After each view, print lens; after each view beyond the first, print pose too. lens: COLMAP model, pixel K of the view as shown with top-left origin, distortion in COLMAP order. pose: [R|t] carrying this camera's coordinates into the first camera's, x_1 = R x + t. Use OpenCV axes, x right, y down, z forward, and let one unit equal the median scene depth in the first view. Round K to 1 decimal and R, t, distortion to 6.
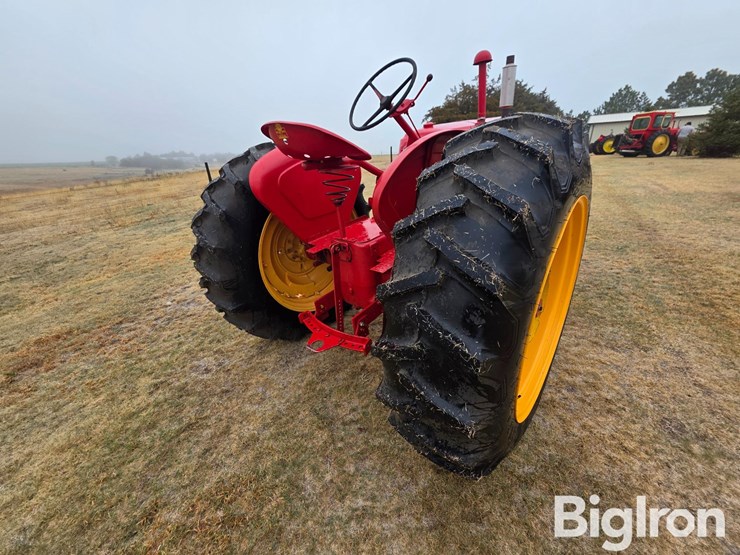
lens RADIAL K [[297.7, 0, 370.4], [0, 297.7, 279.6], [0, 0, 1]] dist [0.004093, -0.000127]
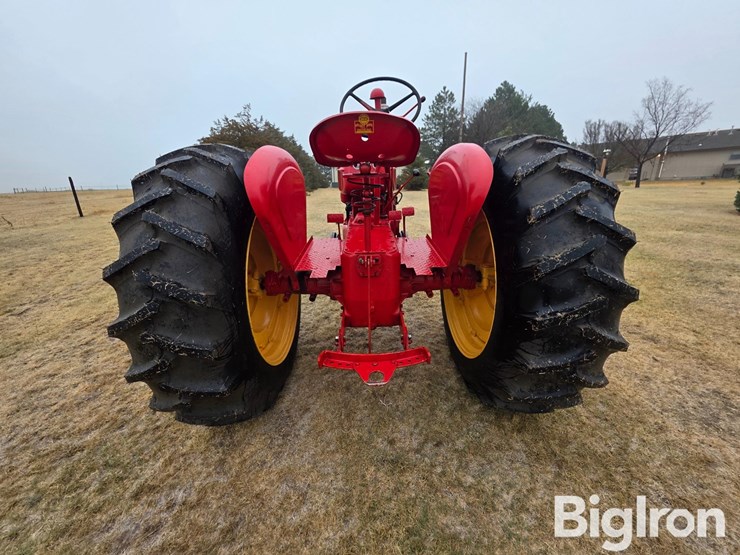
lens RADIAL K [[297.7, 0, 371.2], [0, 297.7, 278.8], [0, 0, 1]] dist [0.004093, -0.000127]
pose [[0.739048, -0.191240, 0.645938, -0.628463], [0.259580, 0.965658, -0.011099, -0.041654], [-0.621632, 0.175876, 0.763309, 0.289167]]
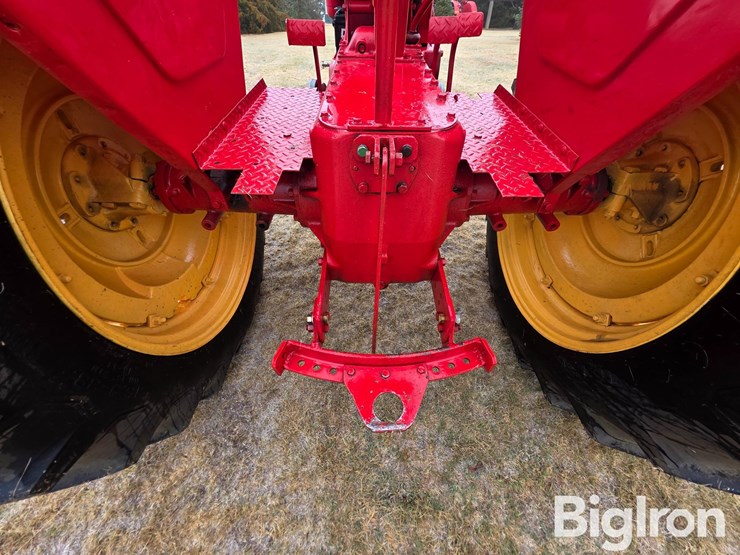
lens RADIAL K [[297.7, 0, 370.5], [0, 297.7, 282.1], [0, 0, 1]] dist [0.004093, -0.000127]
pose [[0.747216, -0.410121, 0.522944, -0.317129], [0.225729, 0.896716, 0.380718, -0.099907], [-0.625072, -0.166435, 0.762617, 0.665464]]
